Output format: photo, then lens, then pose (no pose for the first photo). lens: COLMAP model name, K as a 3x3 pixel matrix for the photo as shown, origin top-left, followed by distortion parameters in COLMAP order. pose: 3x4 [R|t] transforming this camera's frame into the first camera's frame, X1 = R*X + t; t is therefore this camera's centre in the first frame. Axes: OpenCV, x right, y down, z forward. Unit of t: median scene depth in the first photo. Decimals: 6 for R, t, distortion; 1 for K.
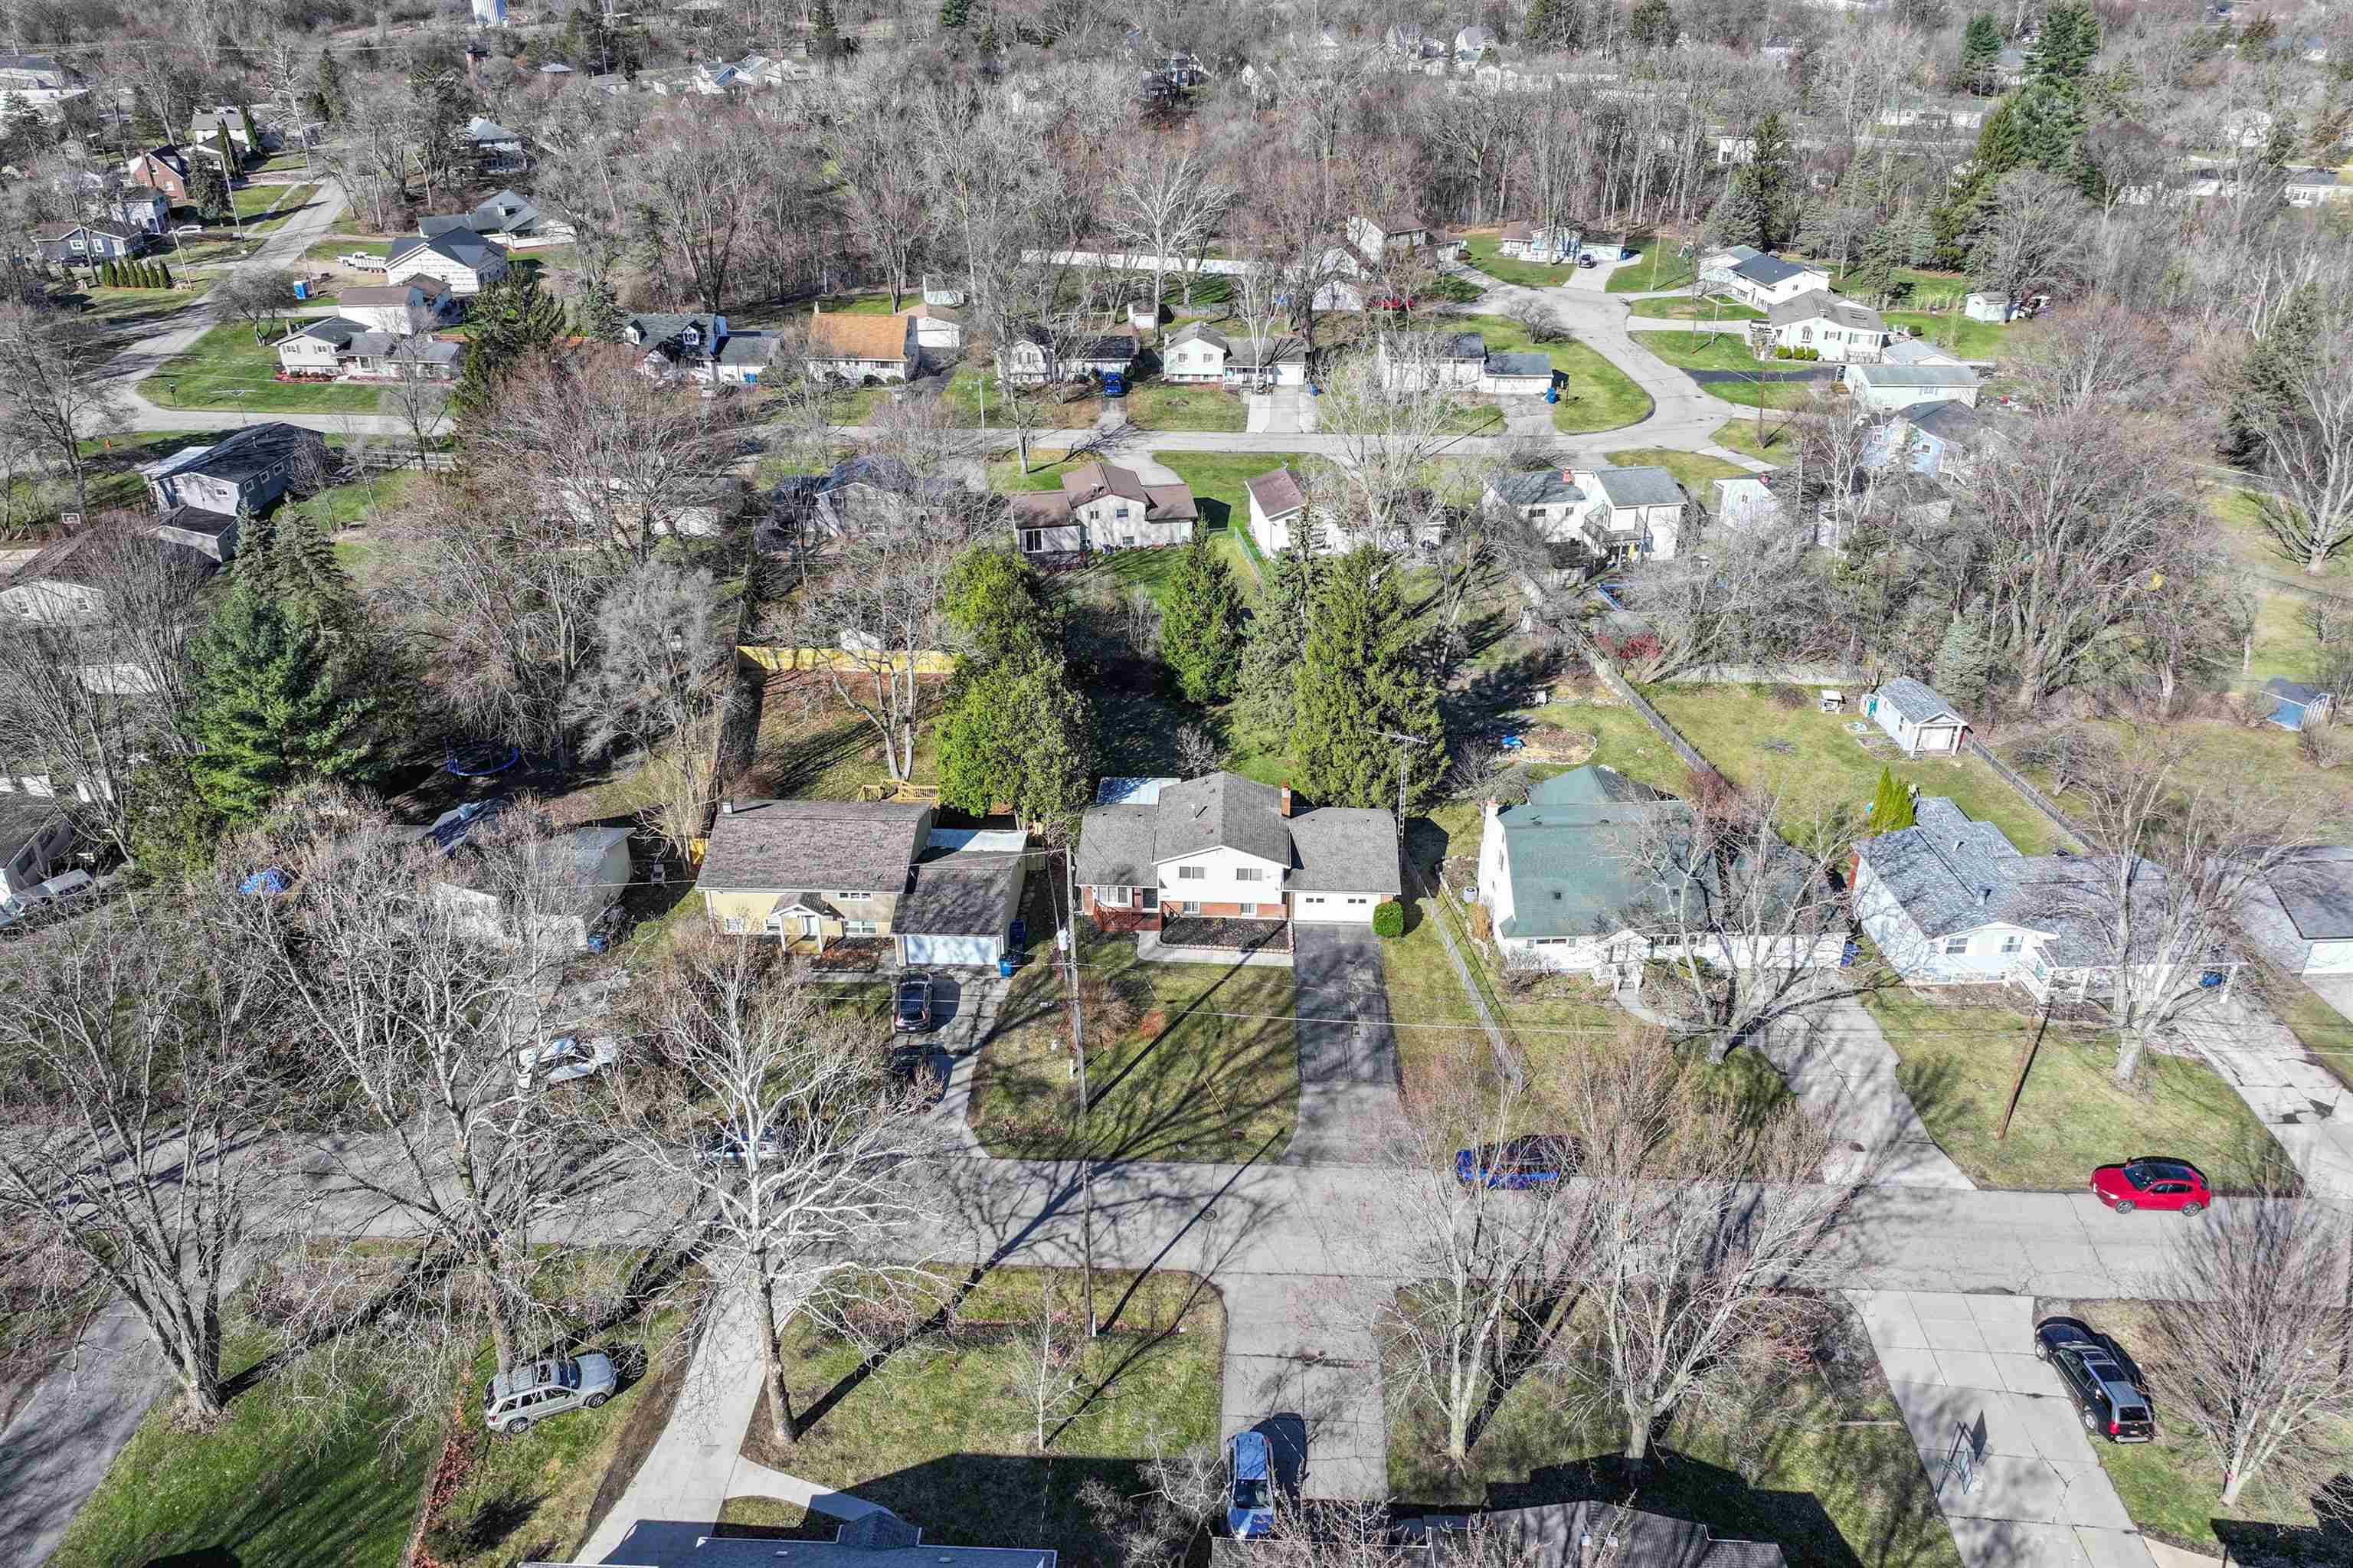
lens RADIAL K [[1622.9, 0, 1175.4], [0, 1622.9, 703.8], [0, 0, 1]] dist [0.023785, -0.003171]
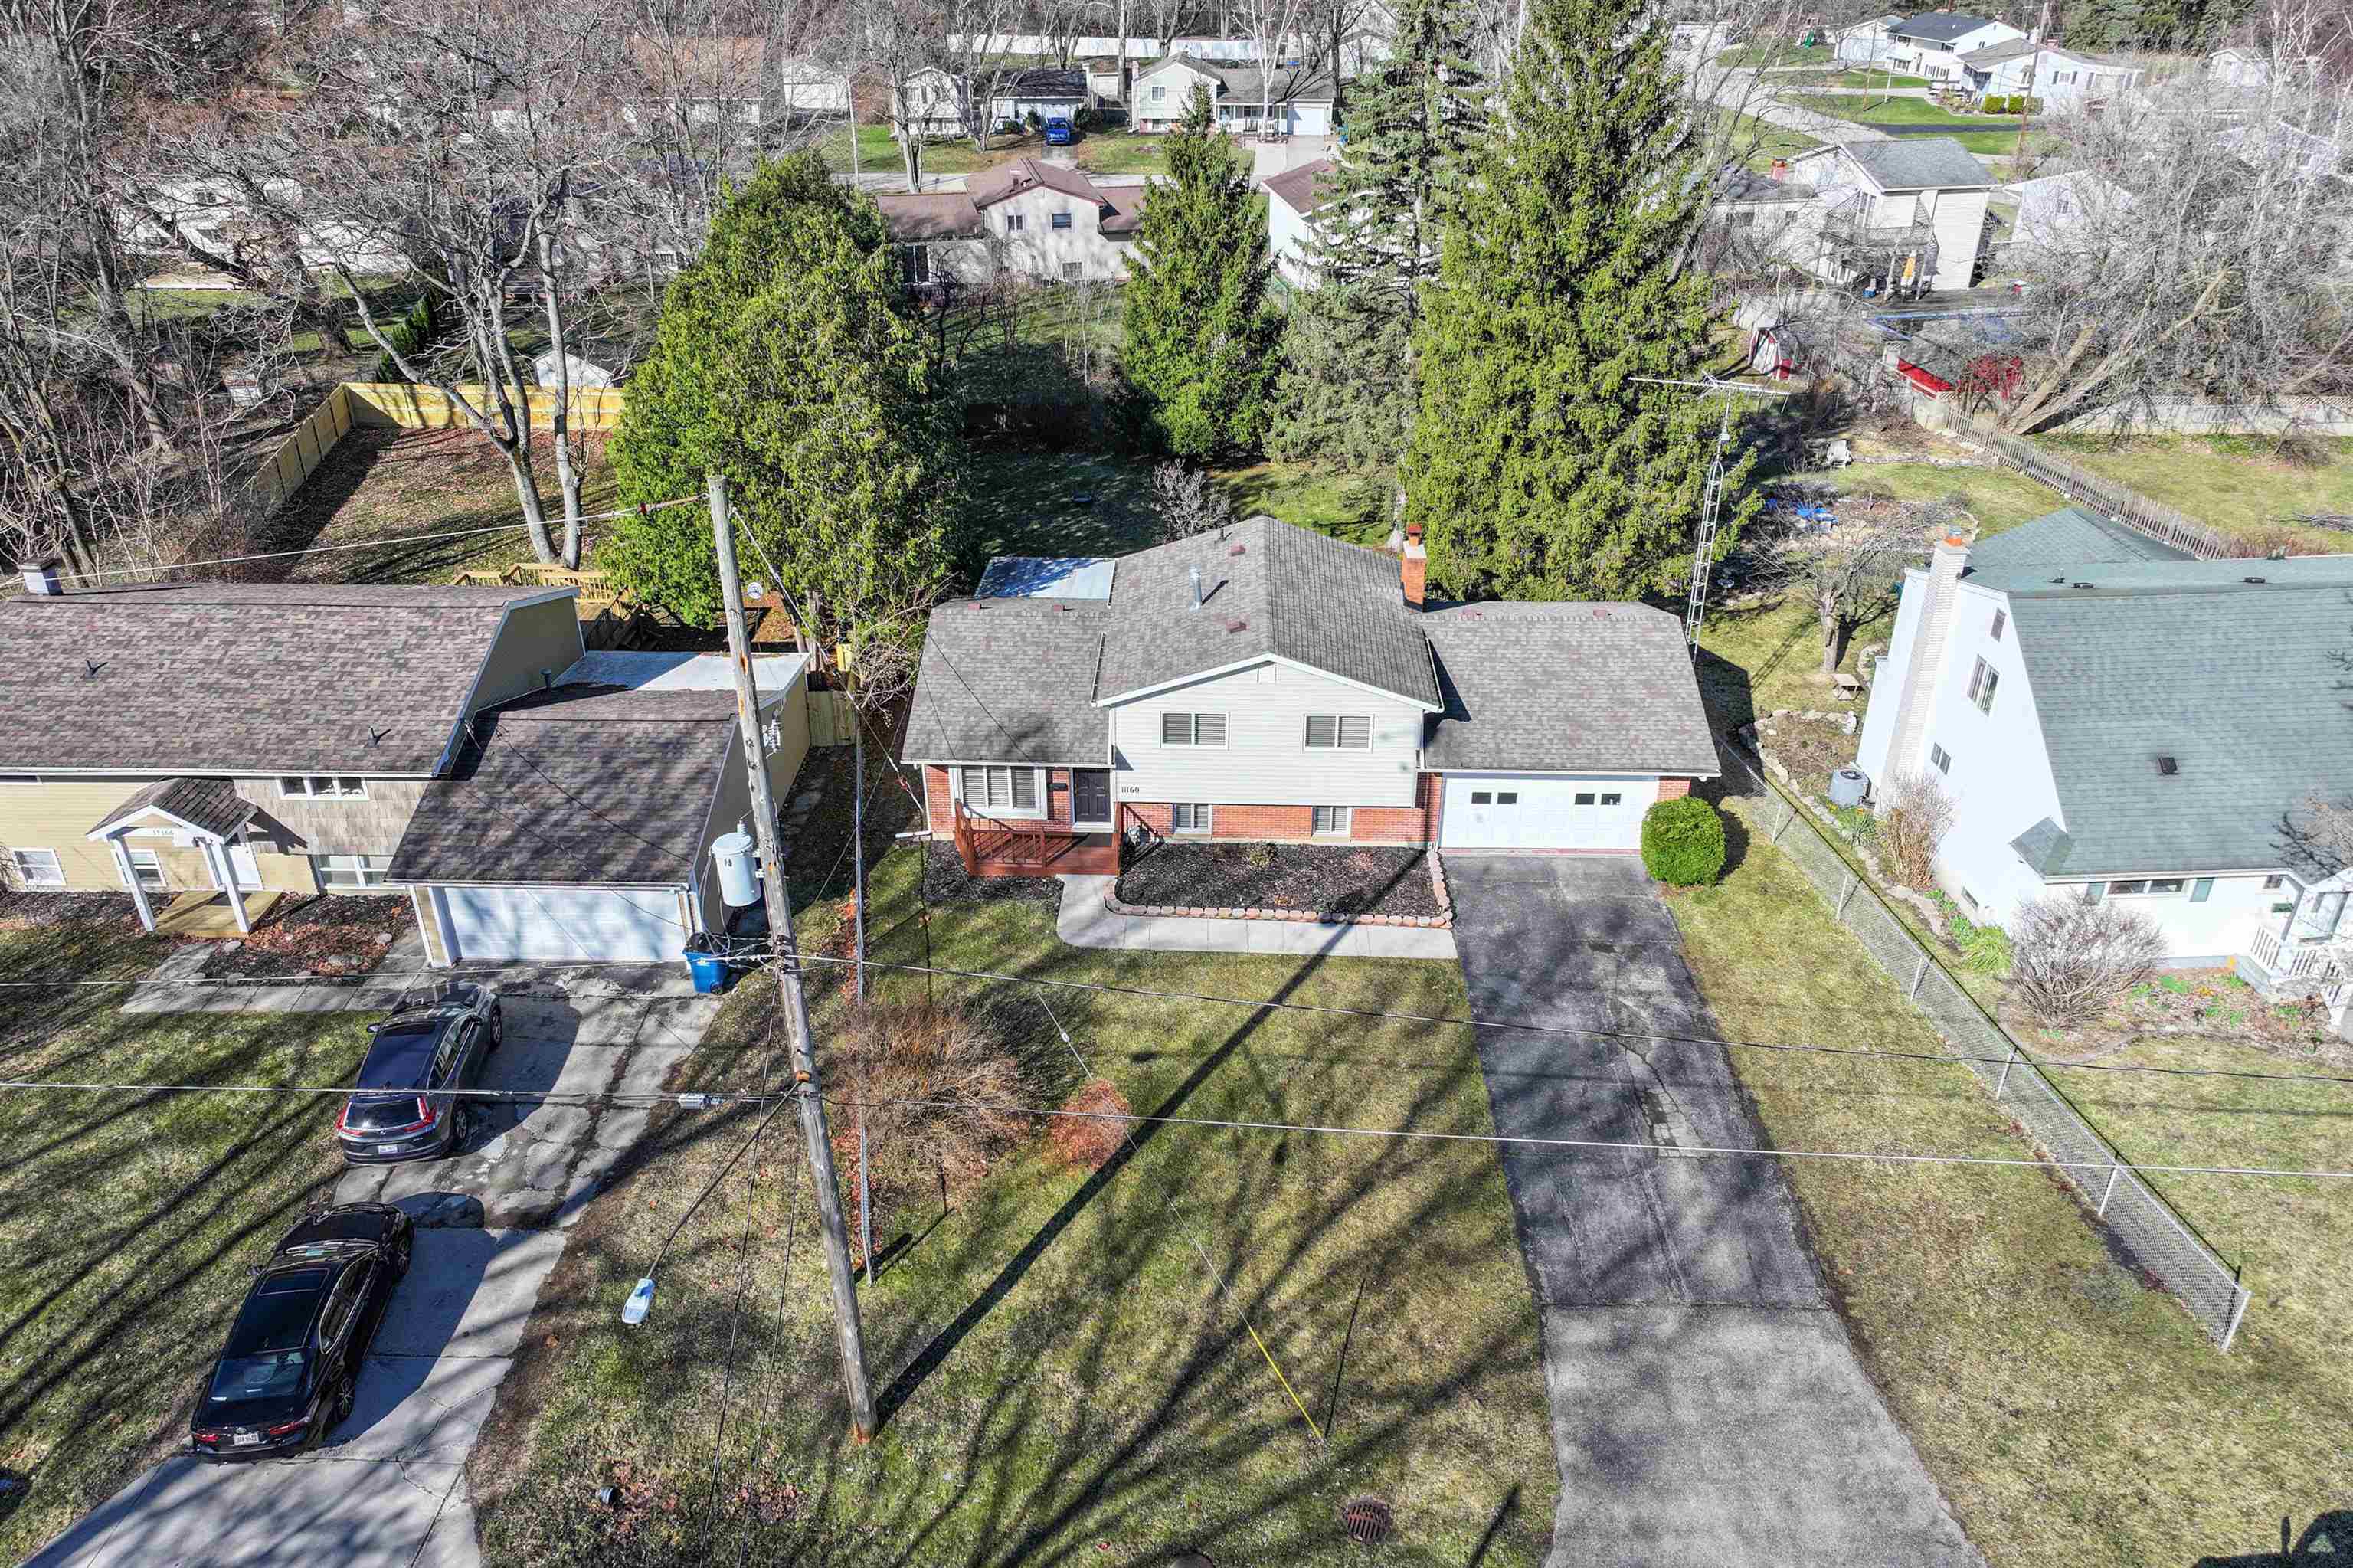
lens RADIAL K [[1639.6, 0, 1176.5], [0, 1639.6, 784.0], [0, 0, 1]] dist [0.010735, -0.005023]
pose [[0.999868, -0.007825, 0.014224, 0.000077], [0.007059, 0.998561, 0.053156, 0.097563], [-0.014620, -0.053049, 0.998485, 0.604464]]
